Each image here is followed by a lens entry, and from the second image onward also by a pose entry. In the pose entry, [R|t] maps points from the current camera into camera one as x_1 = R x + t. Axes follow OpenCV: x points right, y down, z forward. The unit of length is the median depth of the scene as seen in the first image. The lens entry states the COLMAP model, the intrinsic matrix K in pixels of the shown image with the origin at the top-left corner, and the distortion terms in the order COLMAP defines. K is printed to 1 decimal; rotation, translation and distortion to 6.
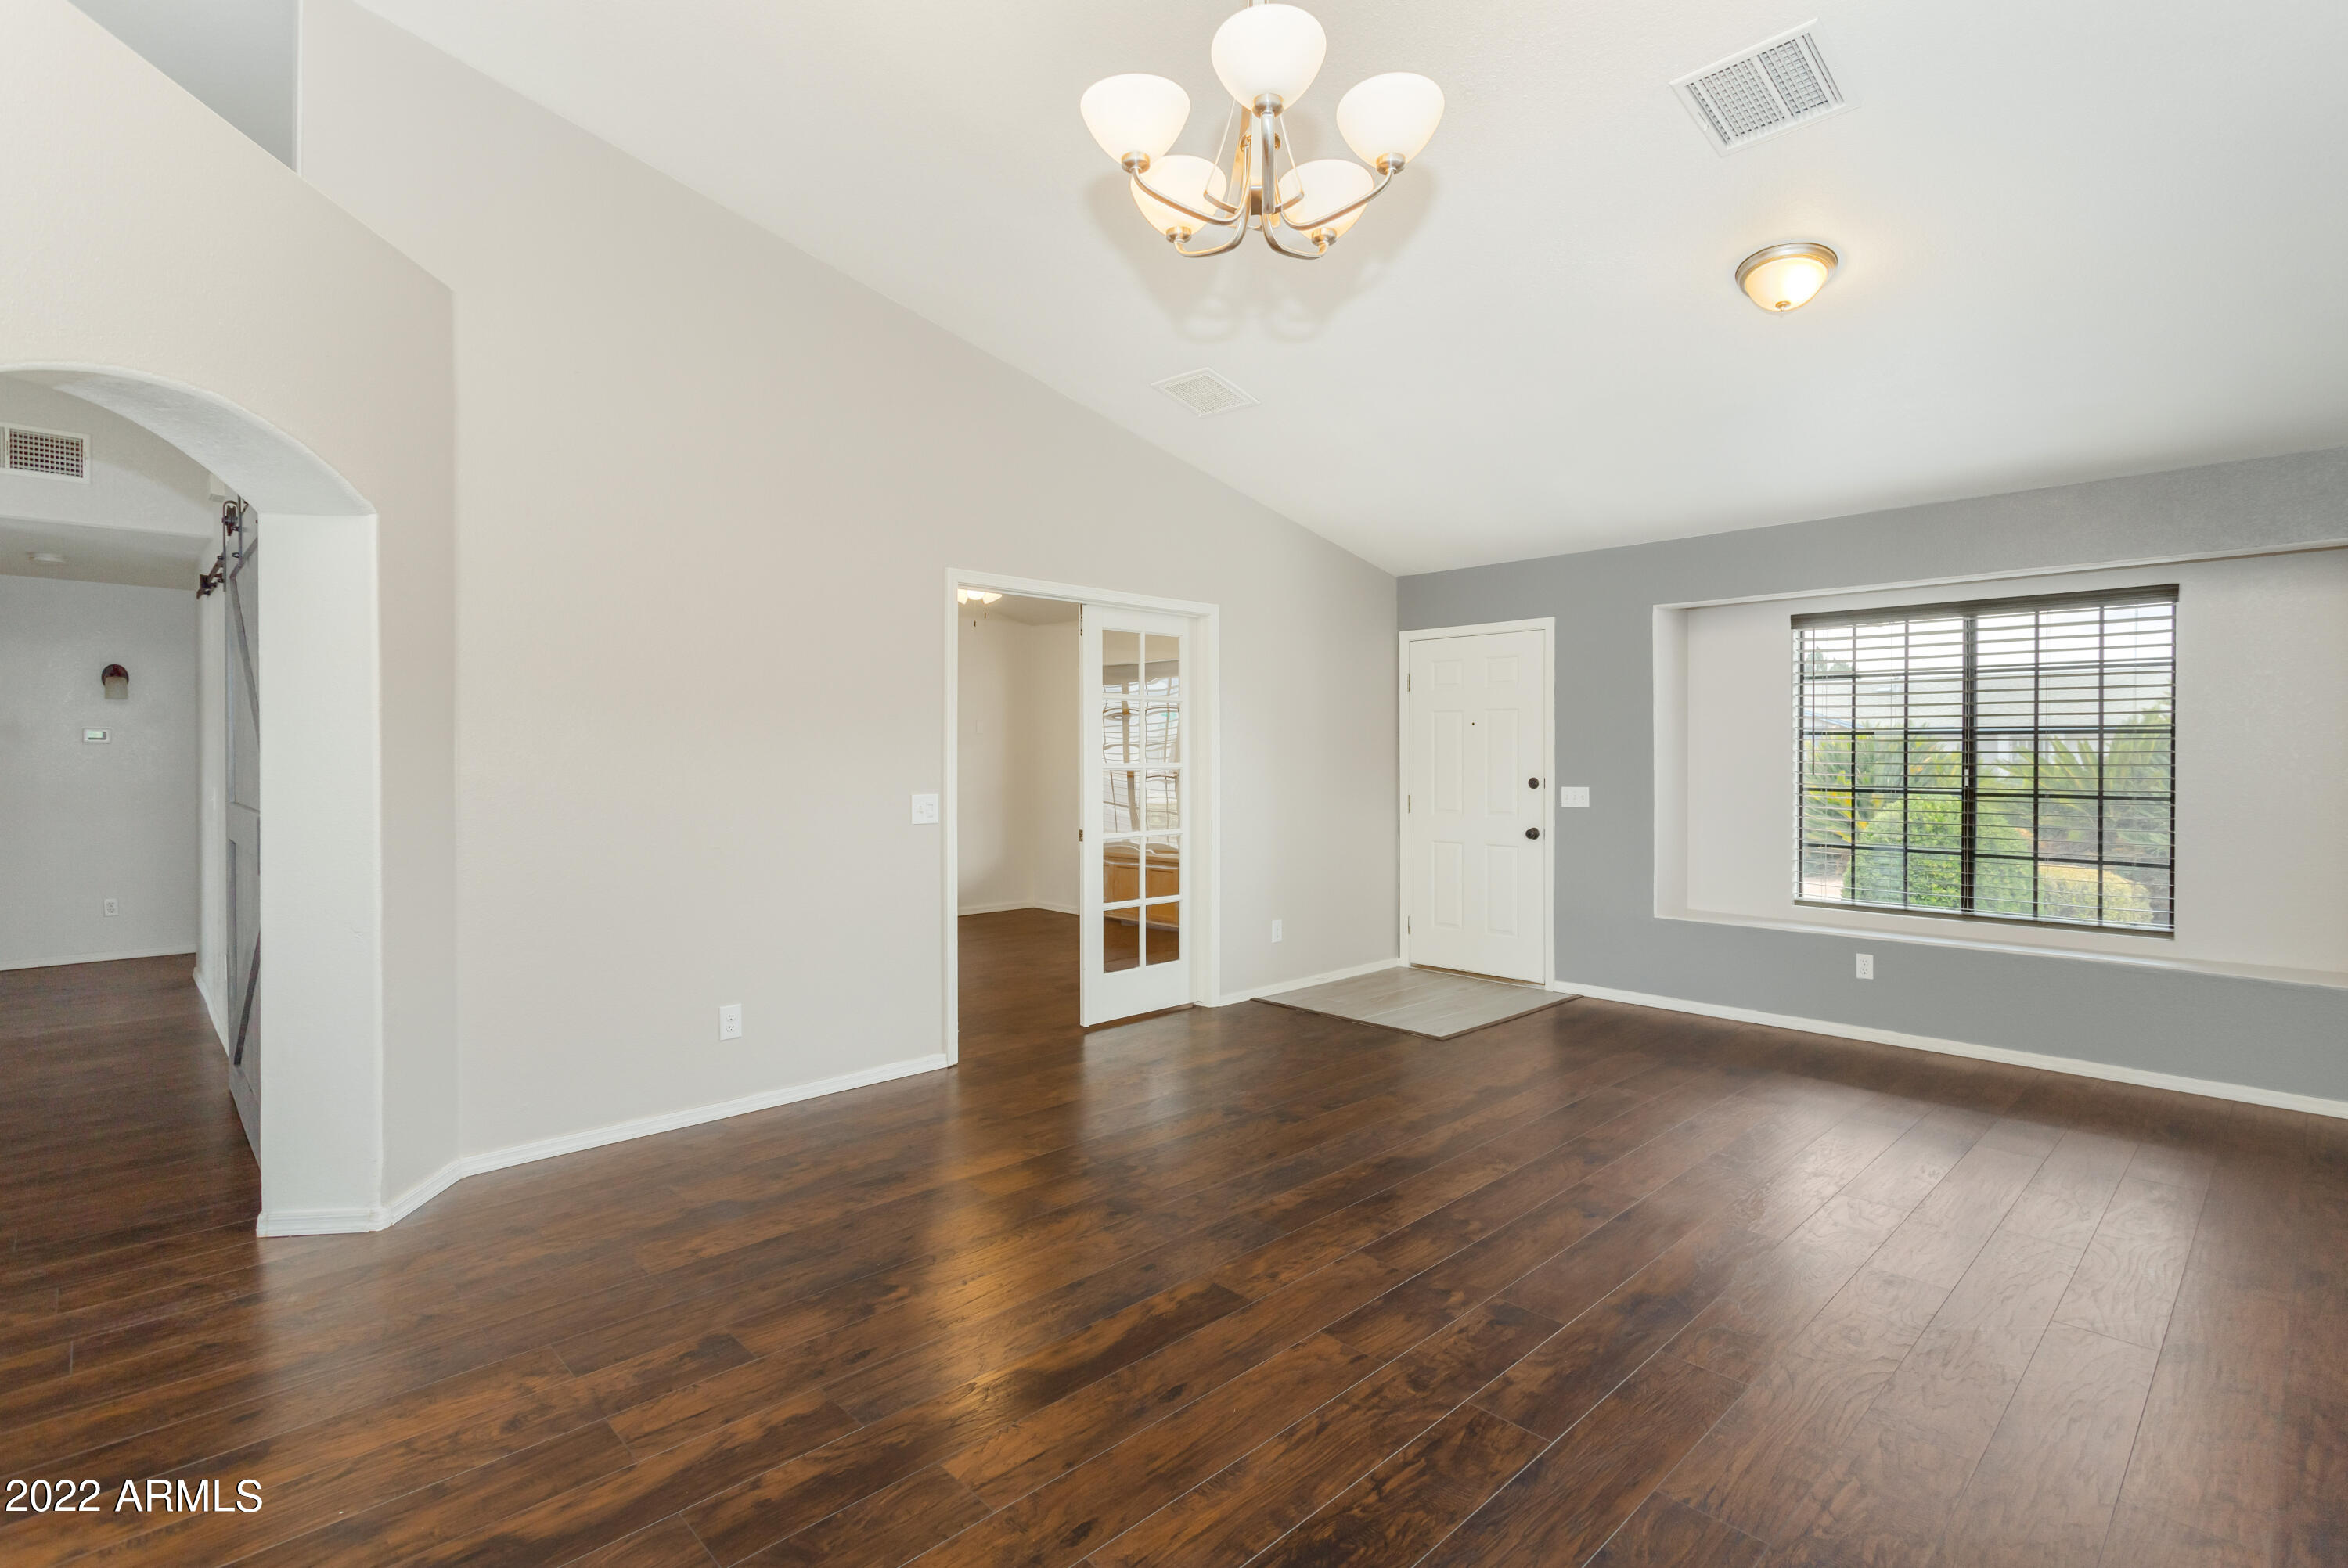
lens RADIAL K [[1111.7, 0, 1179.7], [0, 1111.7, 767.1], [0, 0, 1]] dist [0.002806, 0.001272]
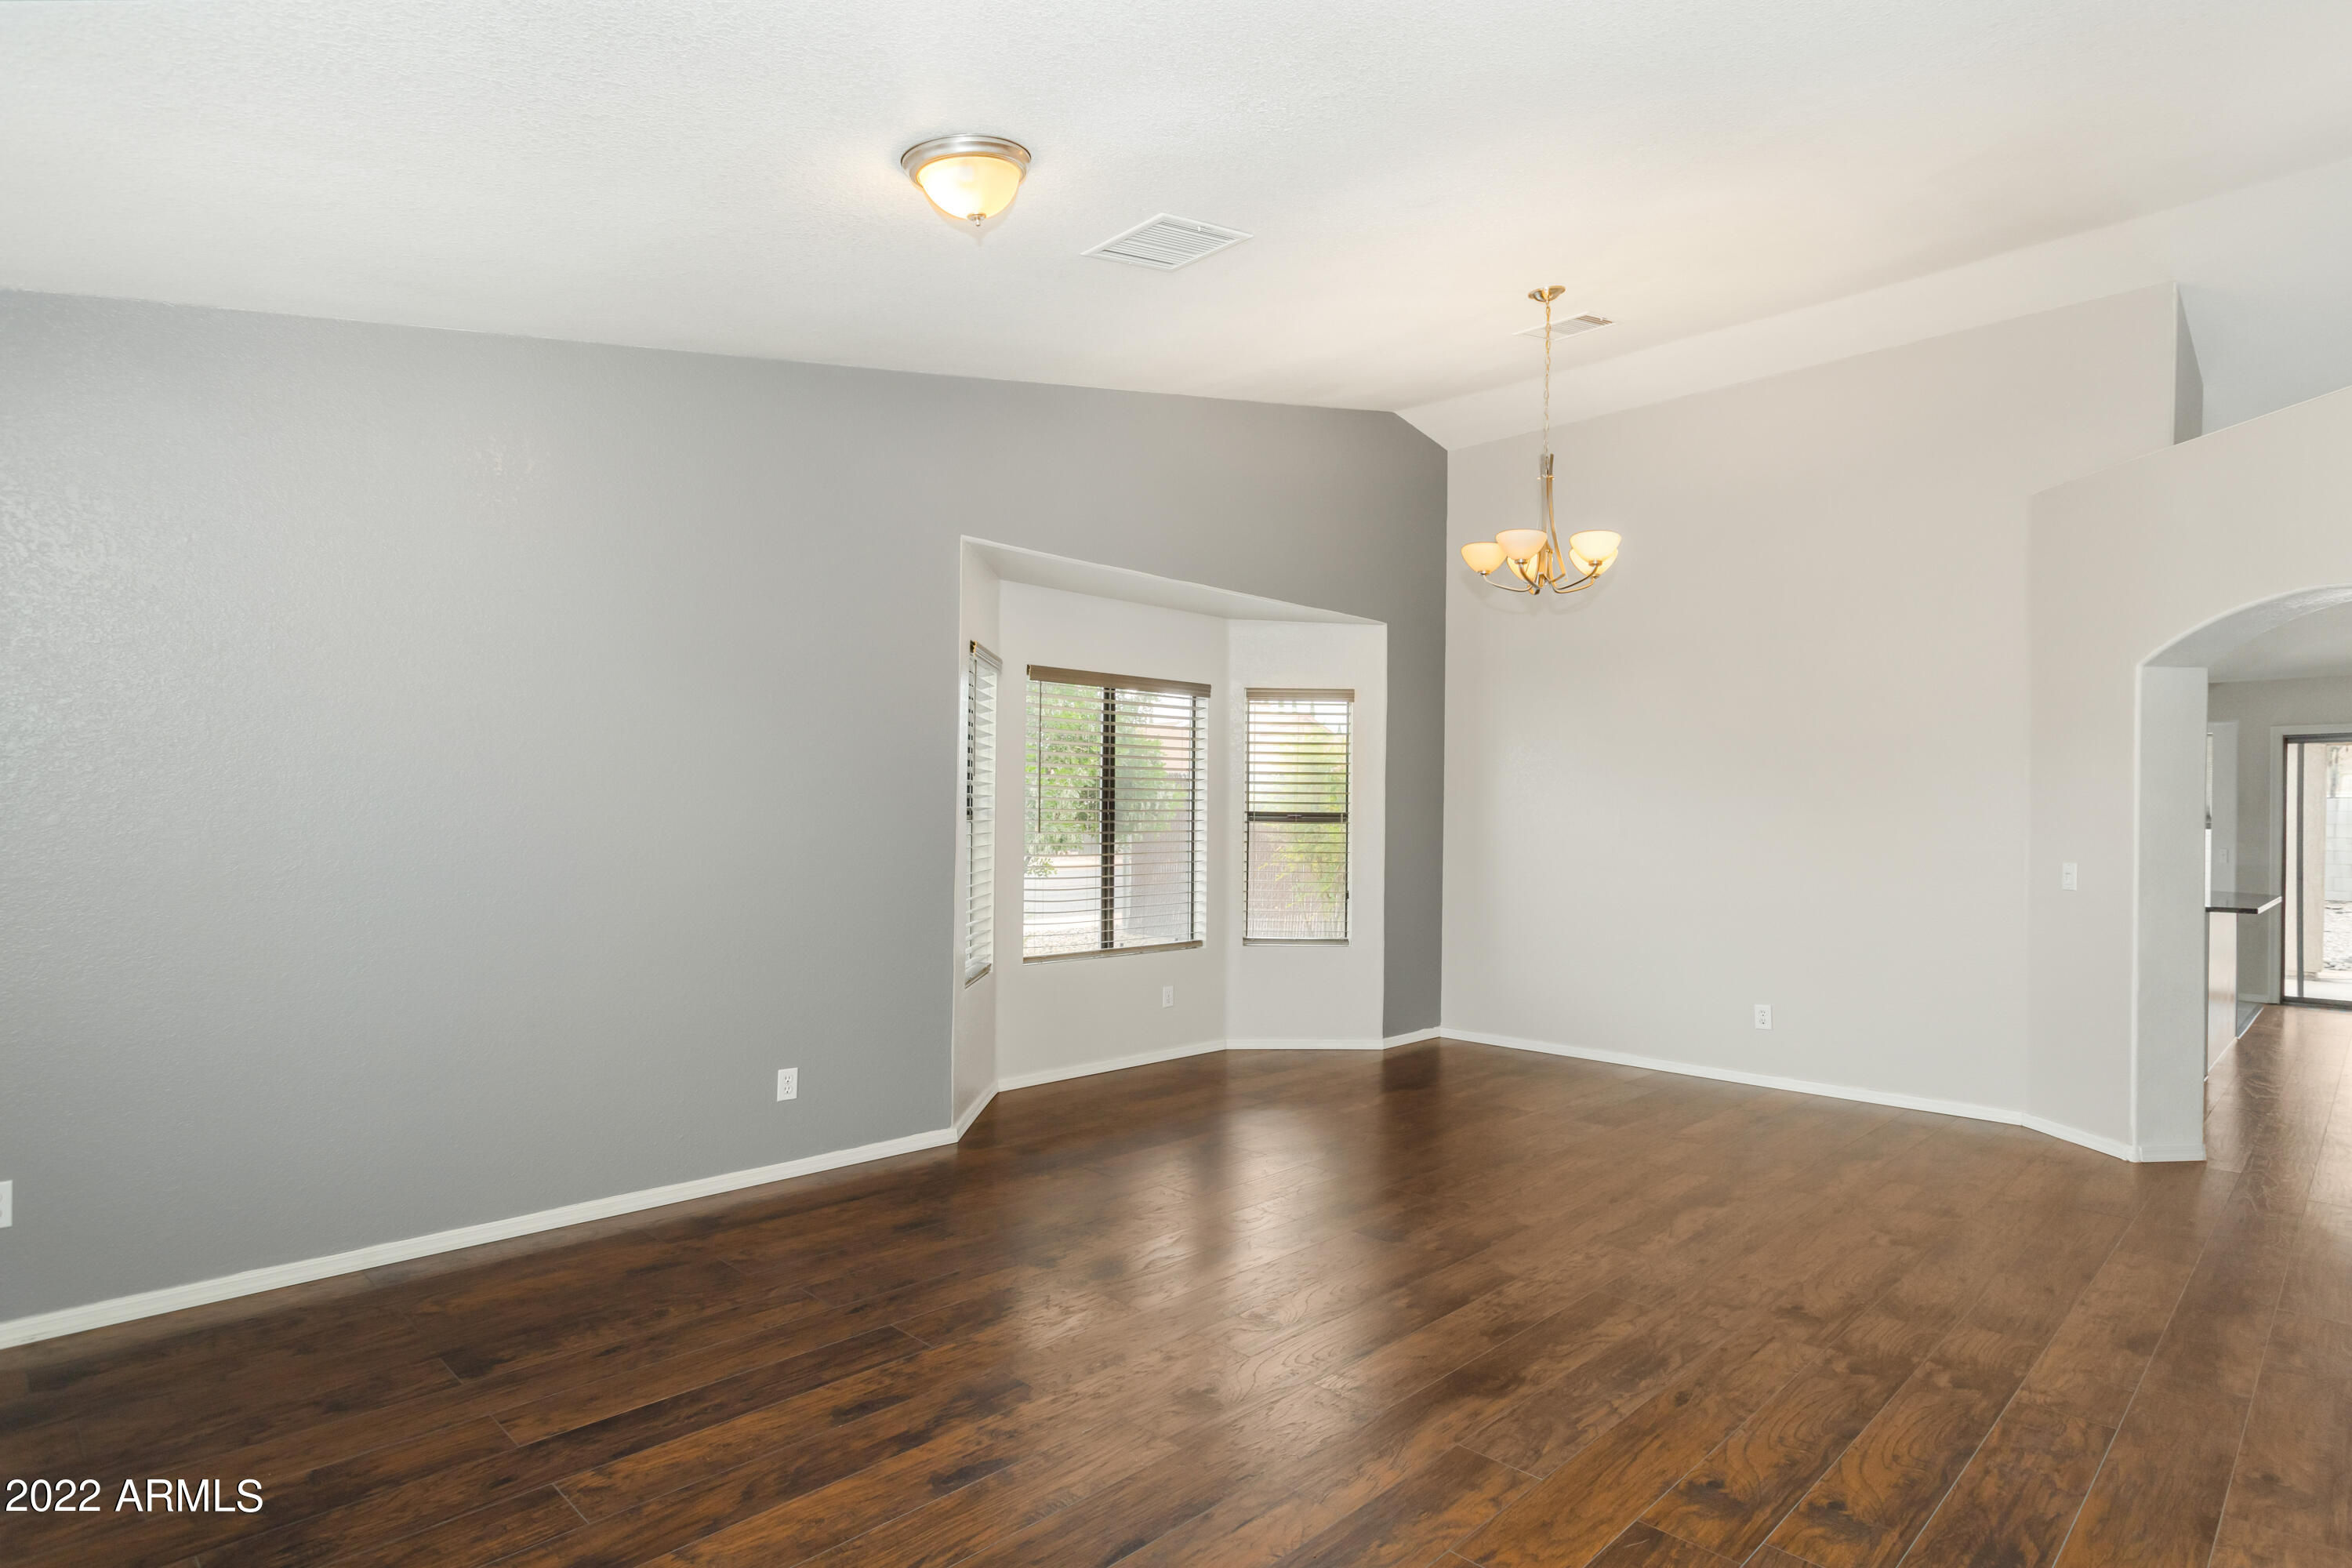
lens RADIAL K [[1185.3, 0, 1171.0], [0, 1185.3, 800.9], [0, 0, 1]] dist [-0.044878, -0.000150]
pose [[-0.999527, 0.003376, 0.030553, 0.263535], [0.002994, 0.999917, -0.012537, -0.001160], [-0.030593, -0.012439, -0.999455, 1.231887]]
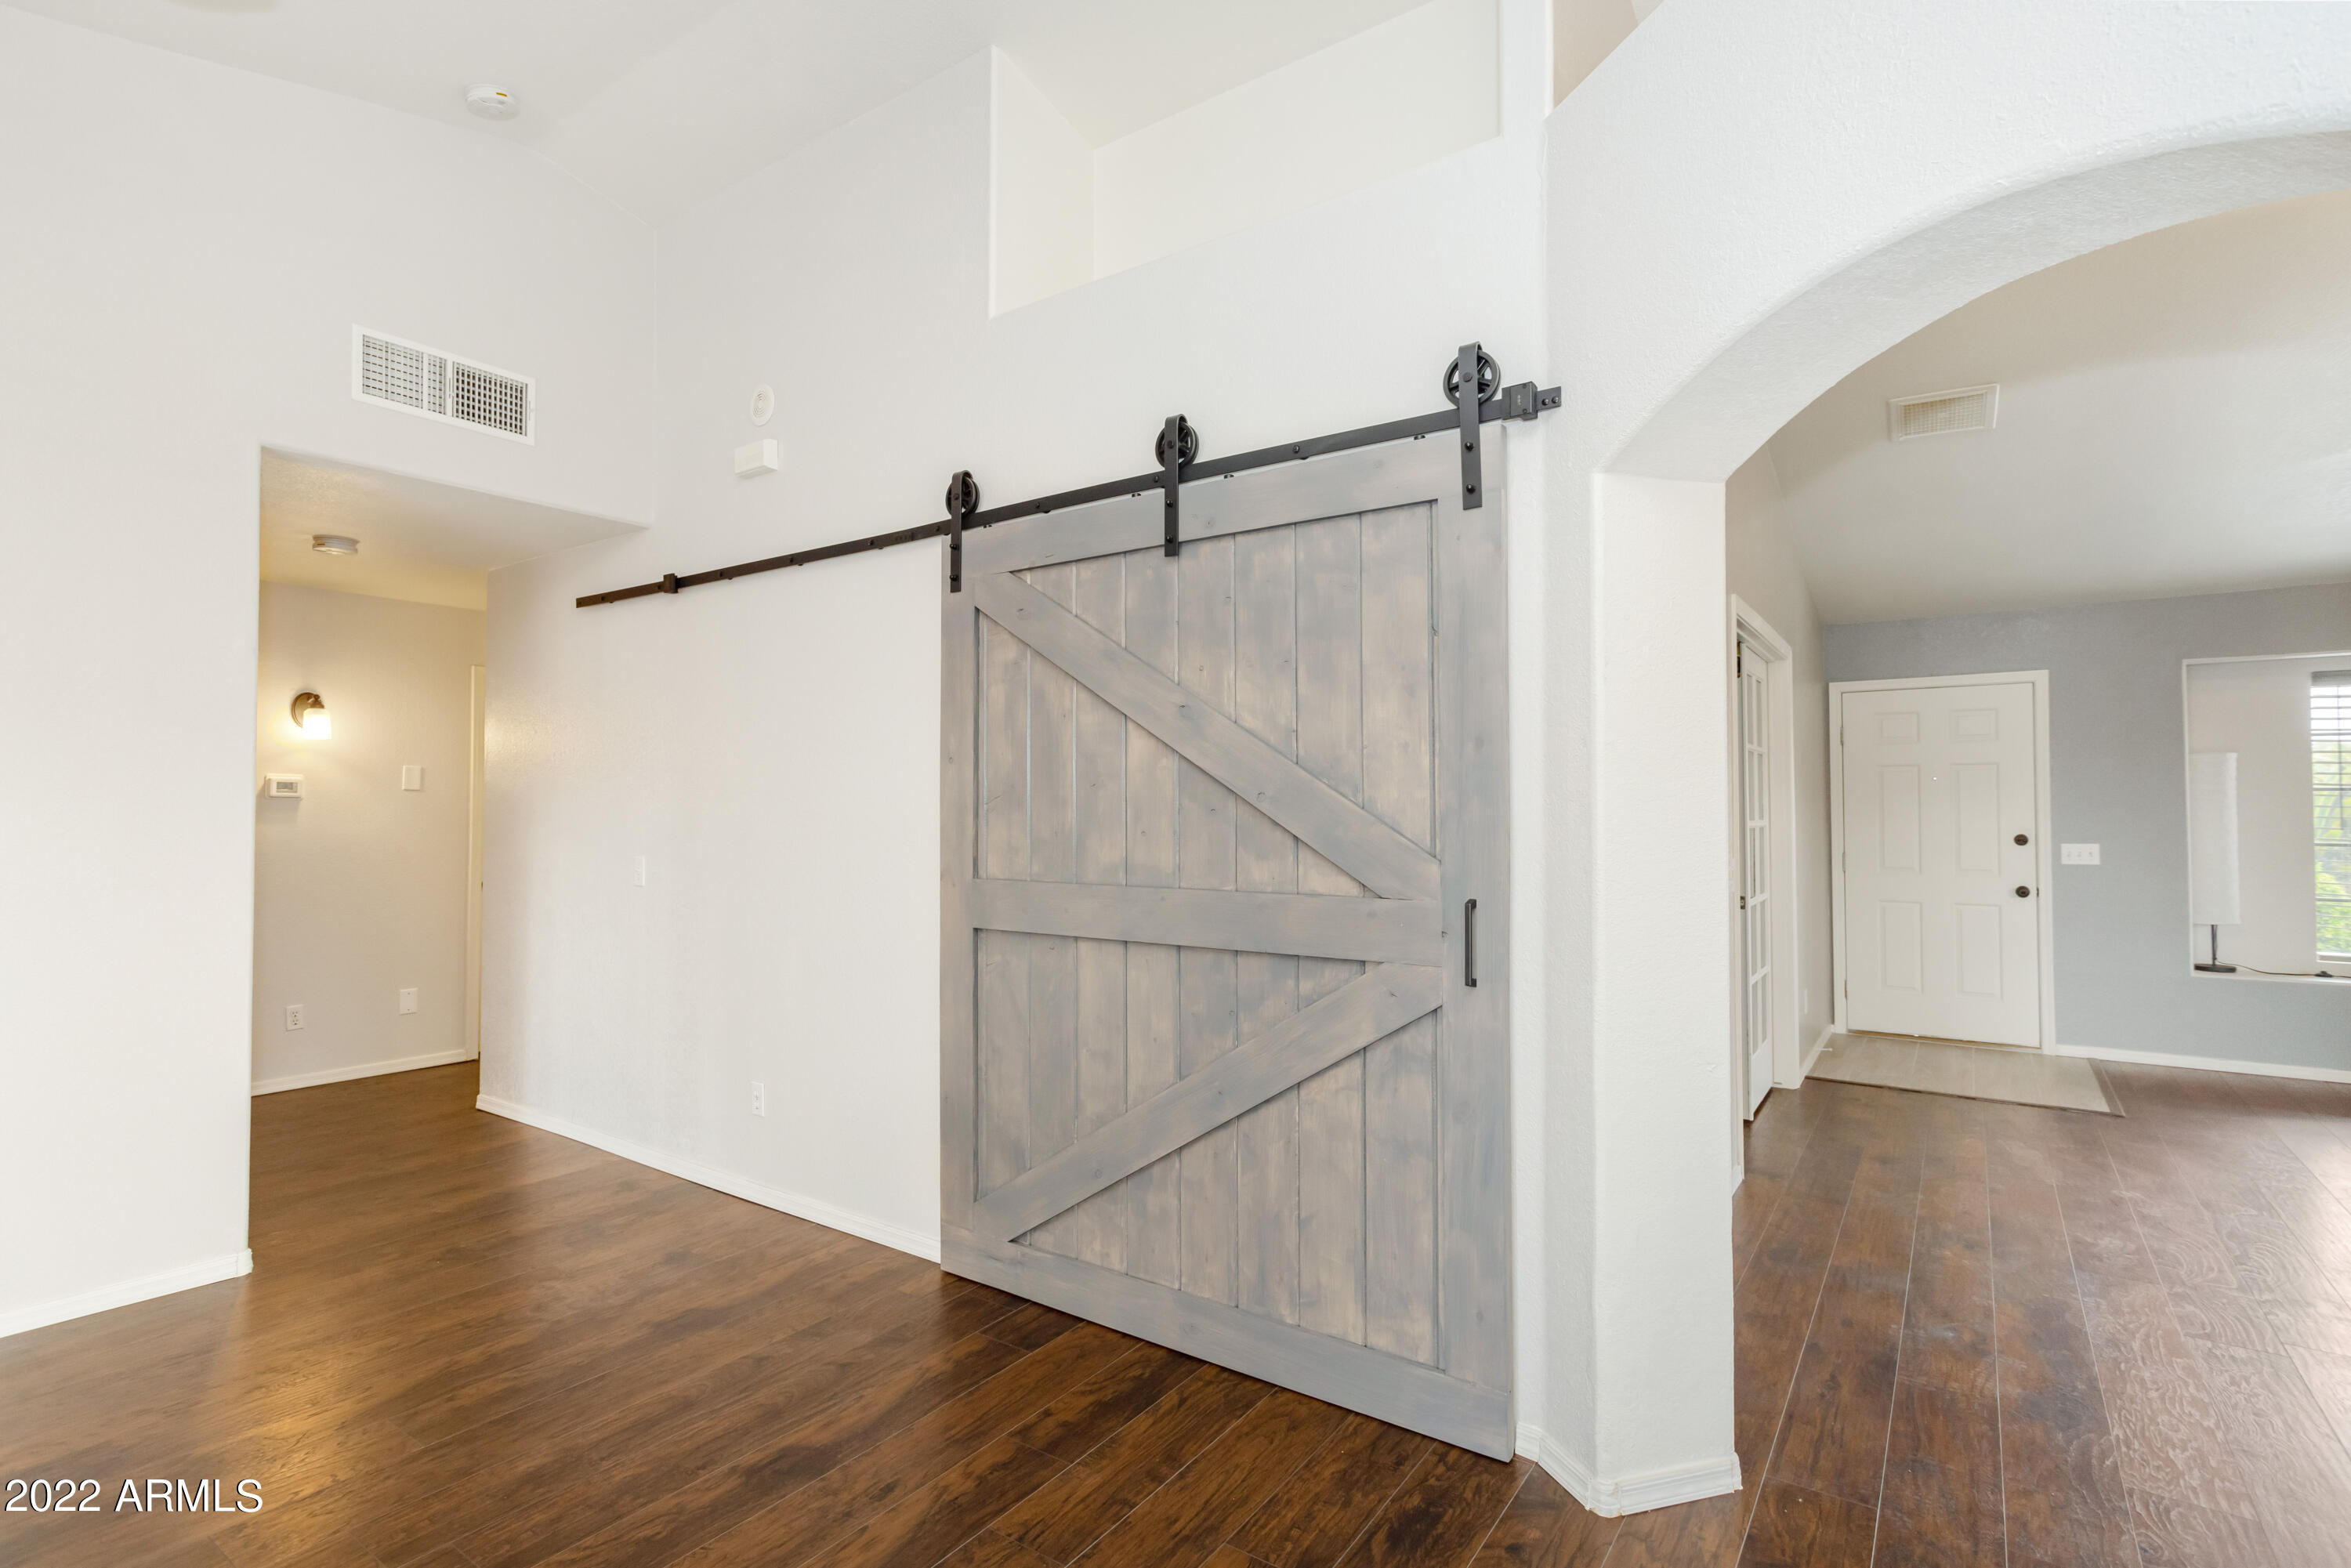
lens RADIAL K [[1124.6, 0, 1175.5], [0, 1124.6, 784.0], [0, 0, 1]] dist [0.000398, 0.000325]
pose [[0.982279, 0.002210, 0.187412, -0.732726], [0.003964, 0.999462, -0.032561, -0.006438], [-0.187383, 0.032727, 0.981742, 0.213556]]
